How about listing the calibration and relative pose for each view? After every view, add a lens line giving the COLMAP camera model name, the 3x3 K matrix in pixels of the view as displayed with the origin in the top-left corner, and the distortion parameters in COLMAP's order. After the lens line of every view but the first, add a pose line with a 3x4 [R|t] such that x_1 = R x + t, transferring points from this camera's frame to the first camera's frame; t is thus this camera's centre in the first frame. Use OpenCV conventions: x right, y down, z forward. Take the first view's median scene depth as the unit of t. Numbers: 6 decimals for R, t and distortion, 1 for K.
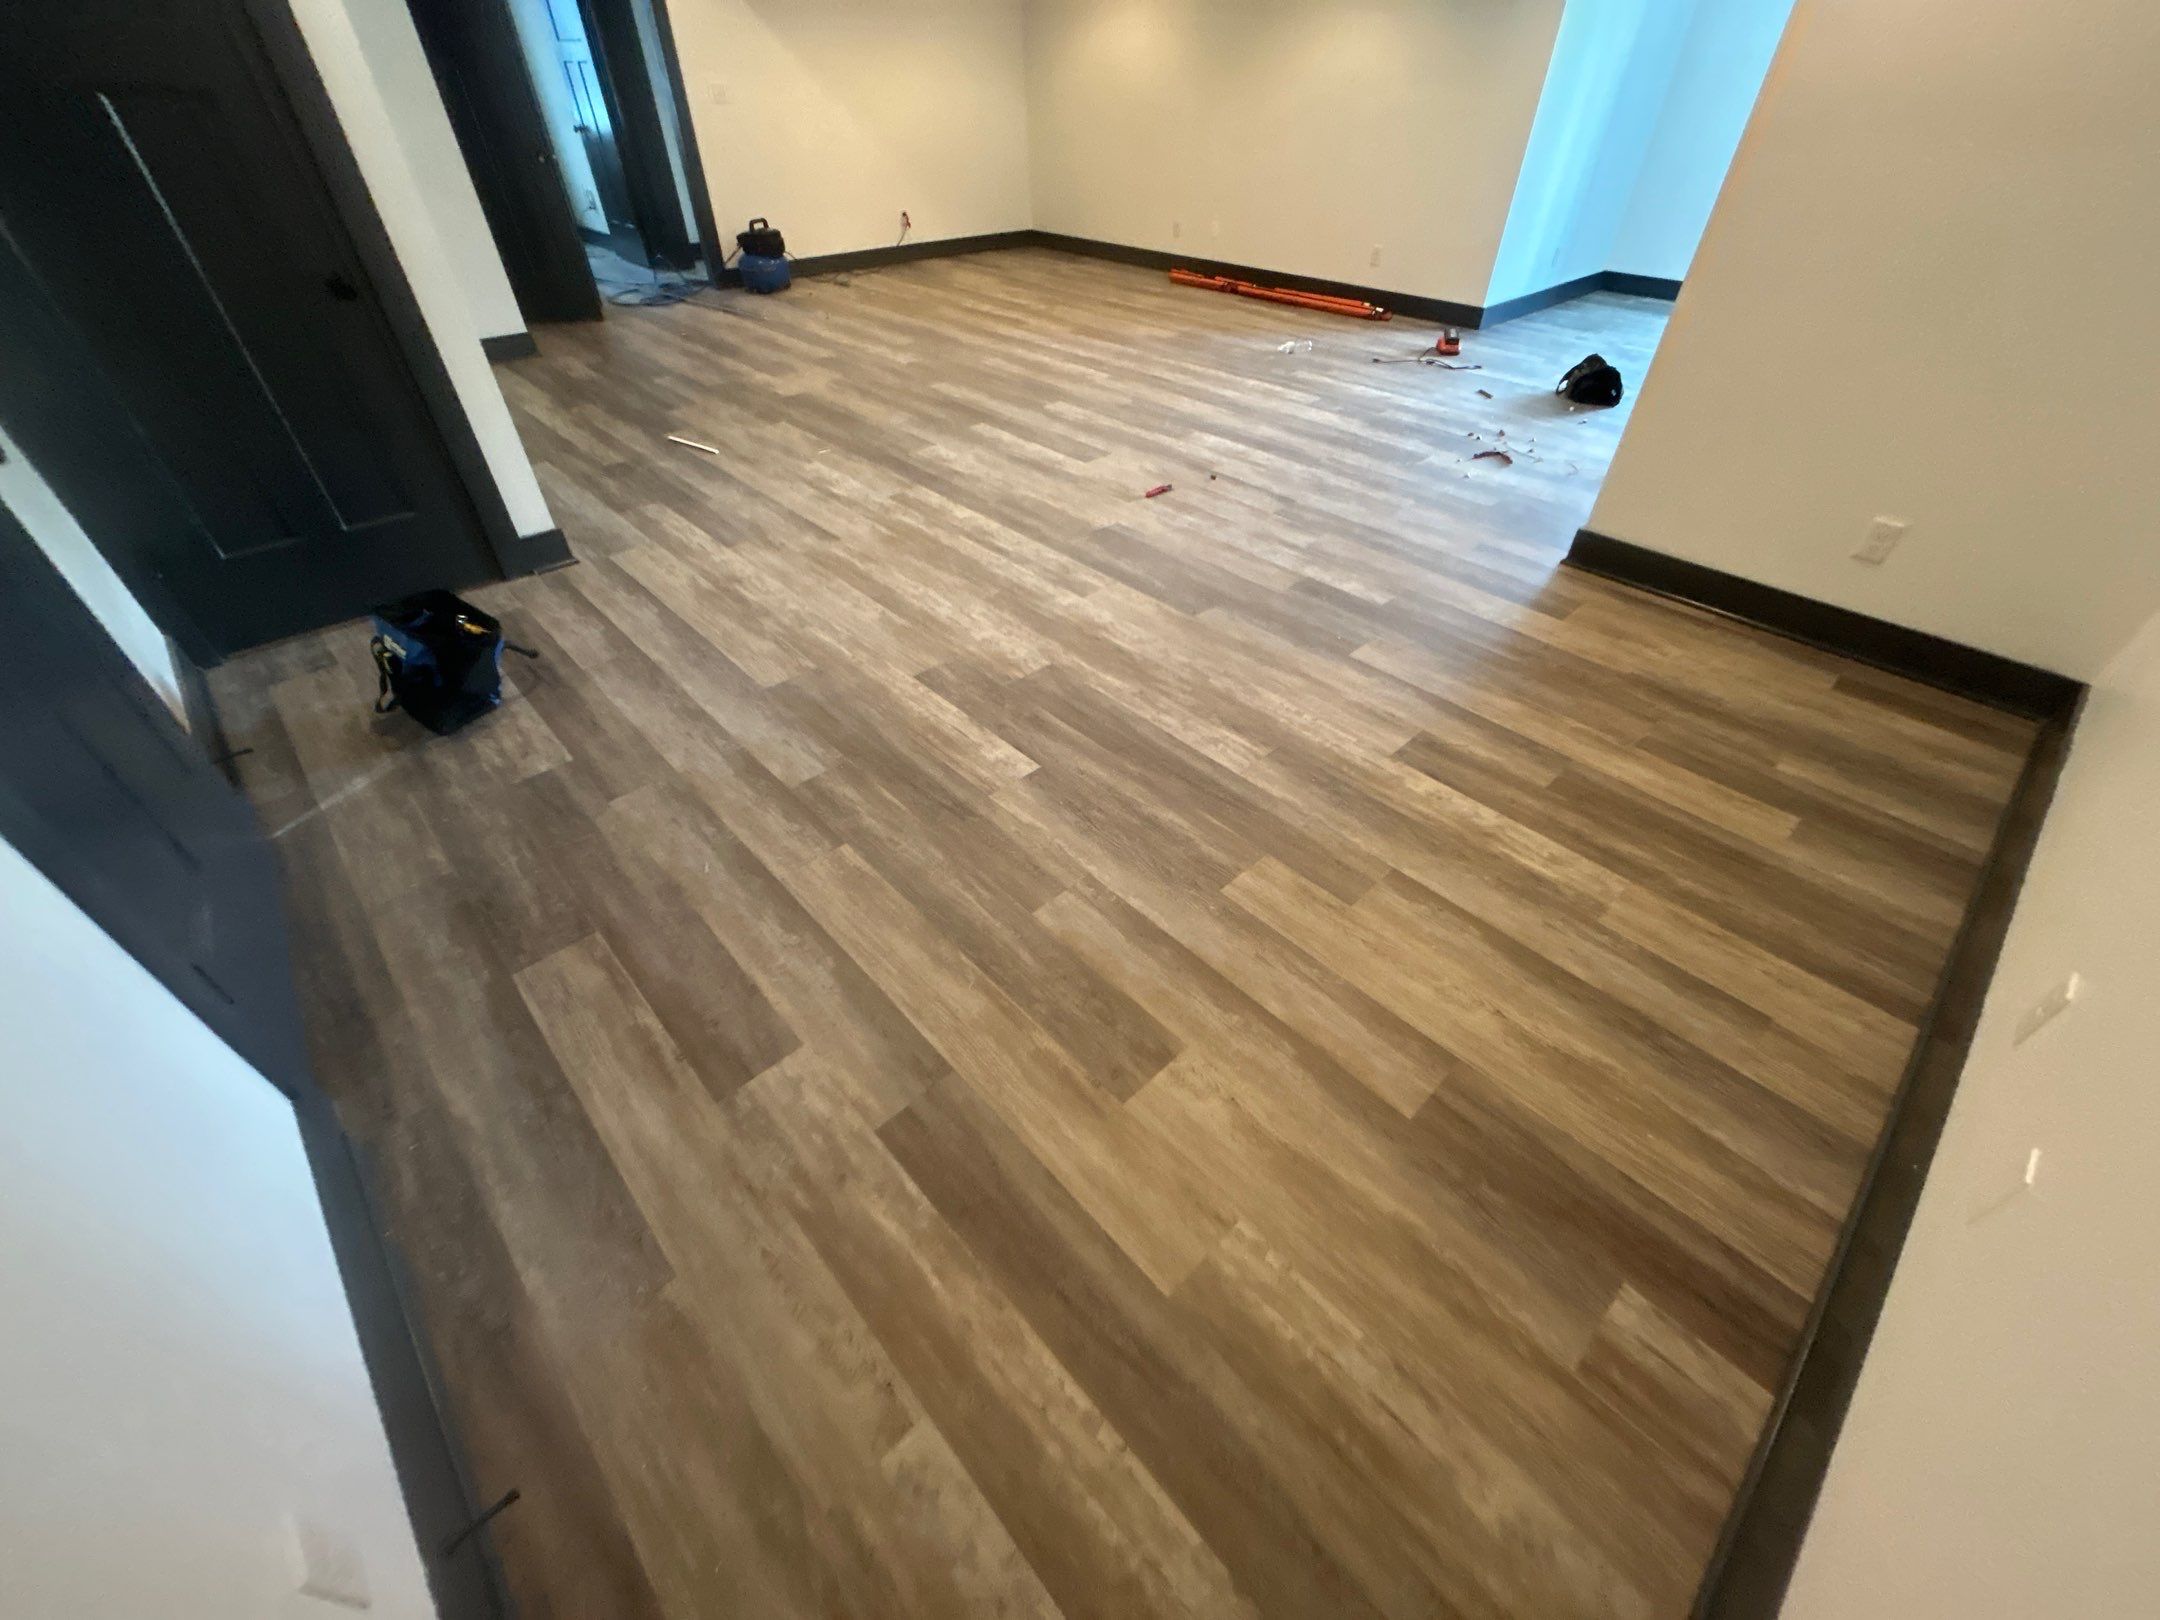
lens RADIAL K [[872.5, 0, 1080.0], [0, 872.5, 810.0], [0, 0, 1]] dist [0.000695, -0.000084]
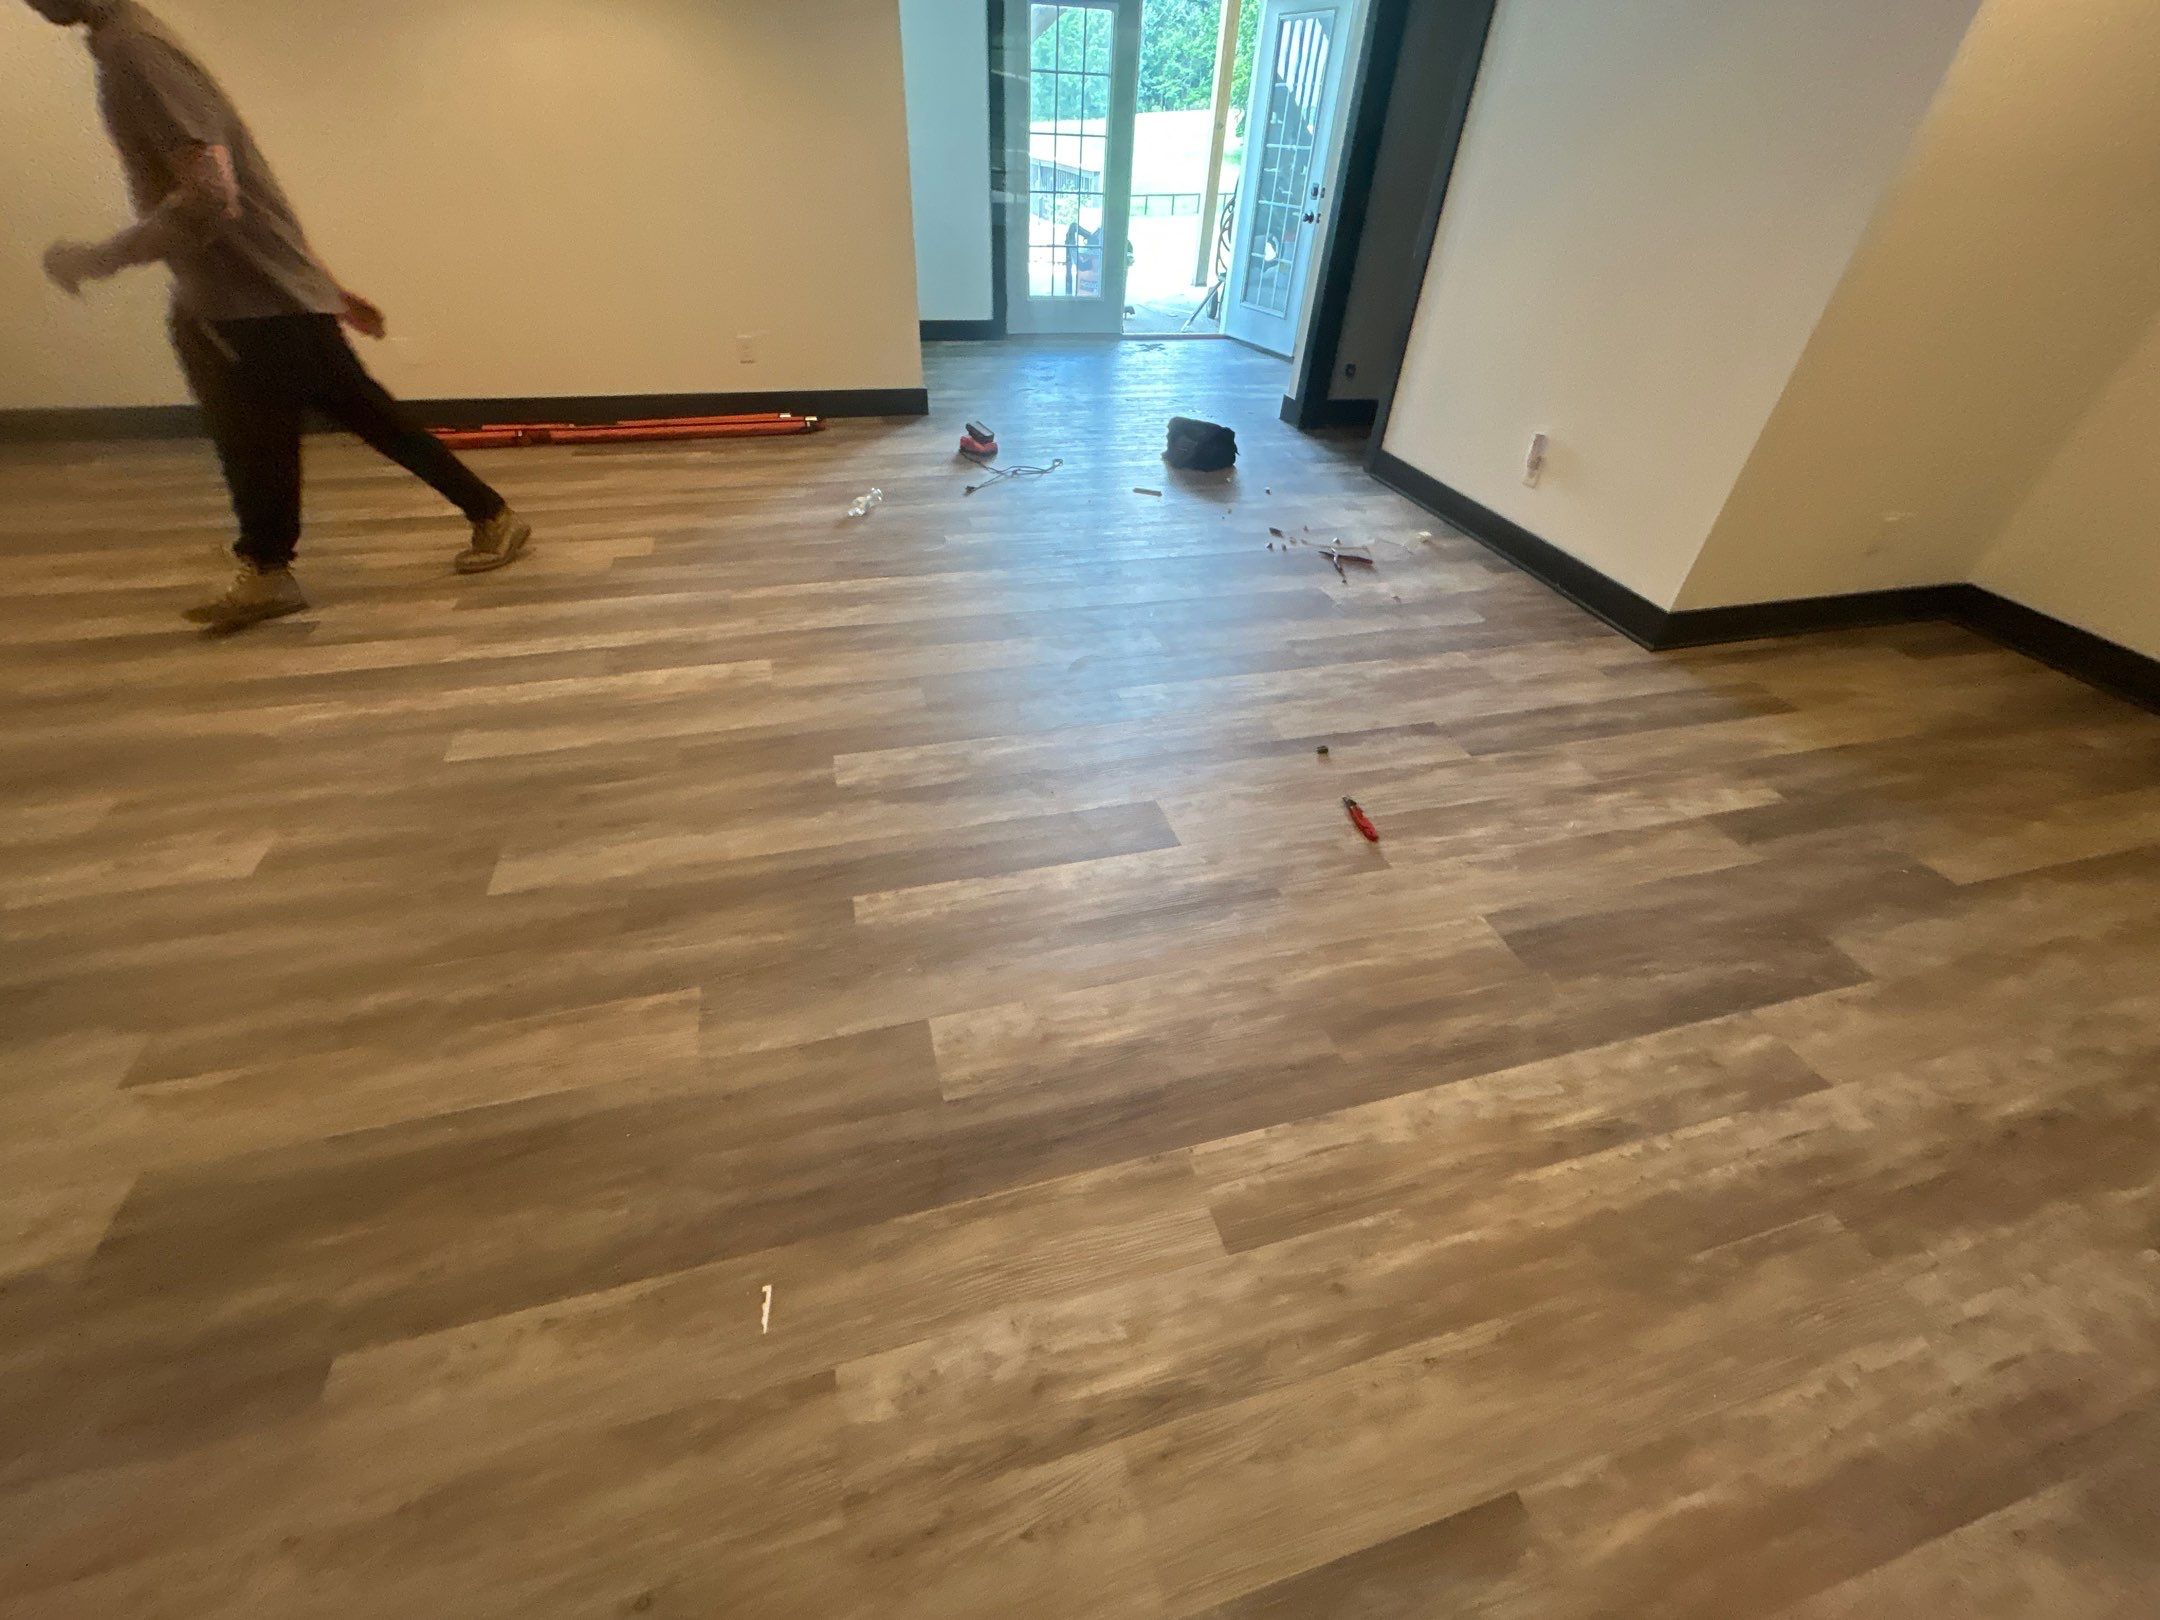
lens RADIAL K [[872.5, 0, 1080.0], [0, 872.5, 810.0], [0, 0, 1]] dist [0.000695, -0.000084]
pose [[0.458101, -0.540432, 0.705745, -0.365029], [0.550252, 0.795956, 0.252342, -0.568338], [-0.698116, 0.272739, 0.662002, 0.687047]]
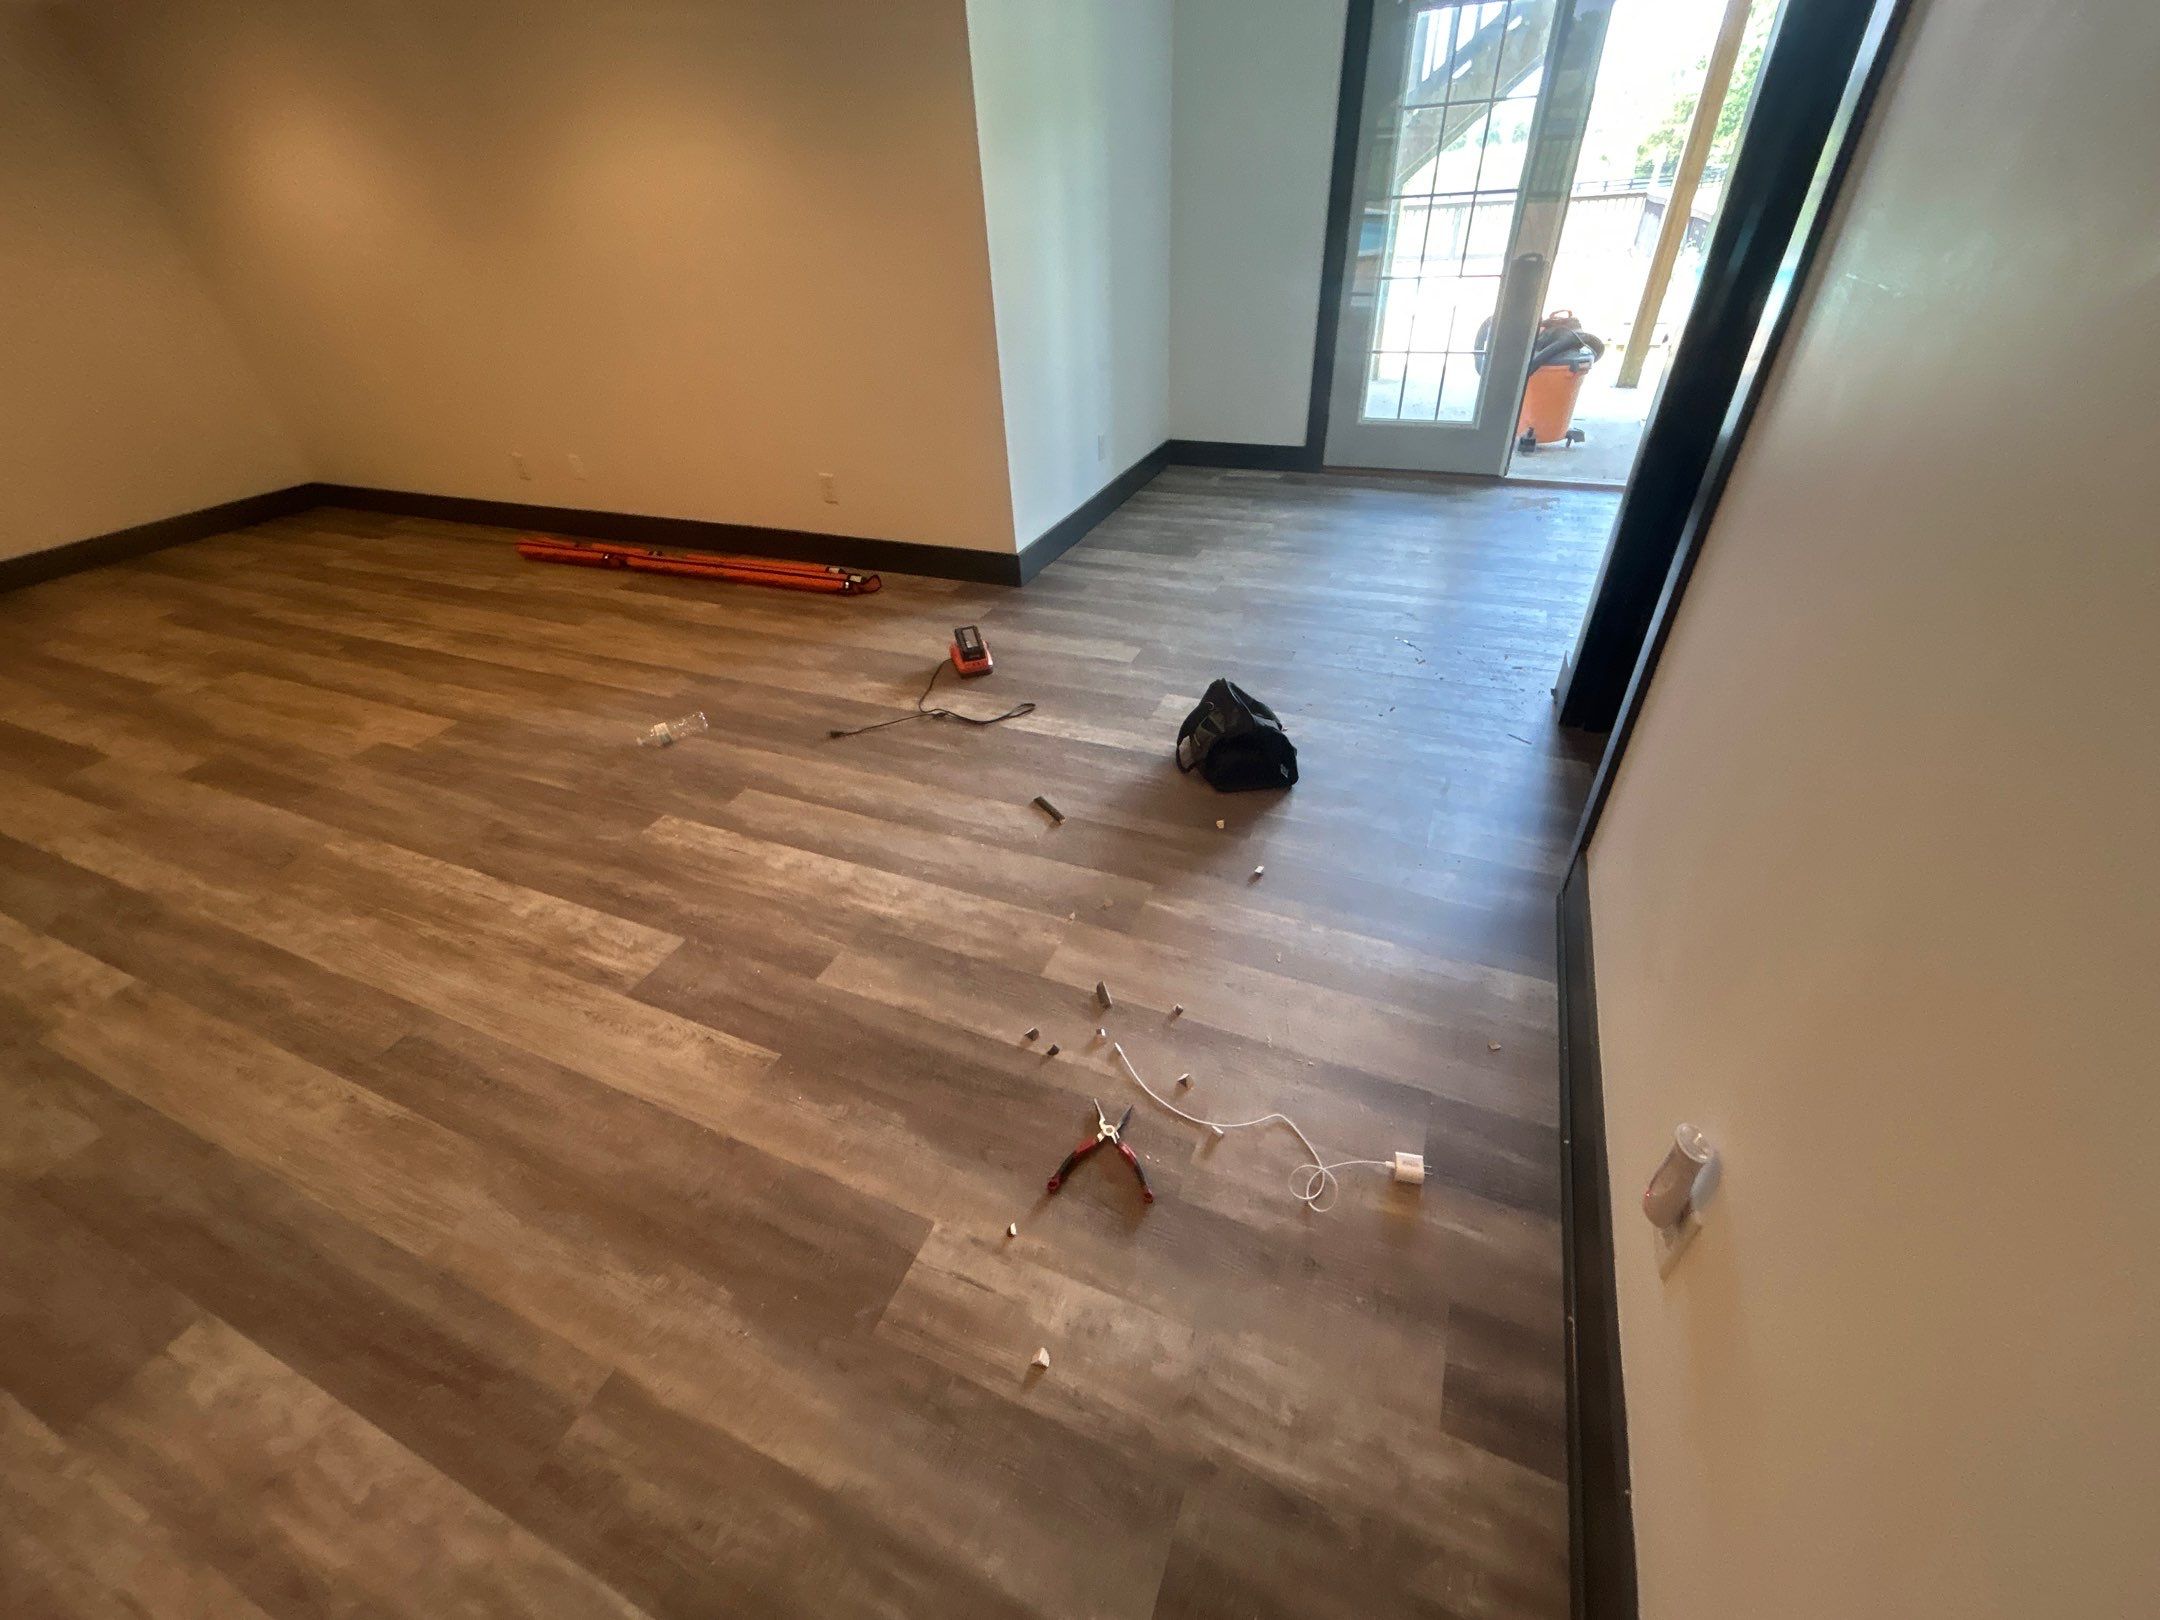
lens RADIAL K [[872.5, 0, 1080.0], [0, 872.5, 810.0], [0, 0, 1]] dist [0.000695, -0.000084]
pose [[0.914901, -0.271471, 0.298764, 0.400137], [0.299944, 0.952481, -0.053047, -0.528736], [-0.270166, 0.138145, 0.952851, 0.639189]]
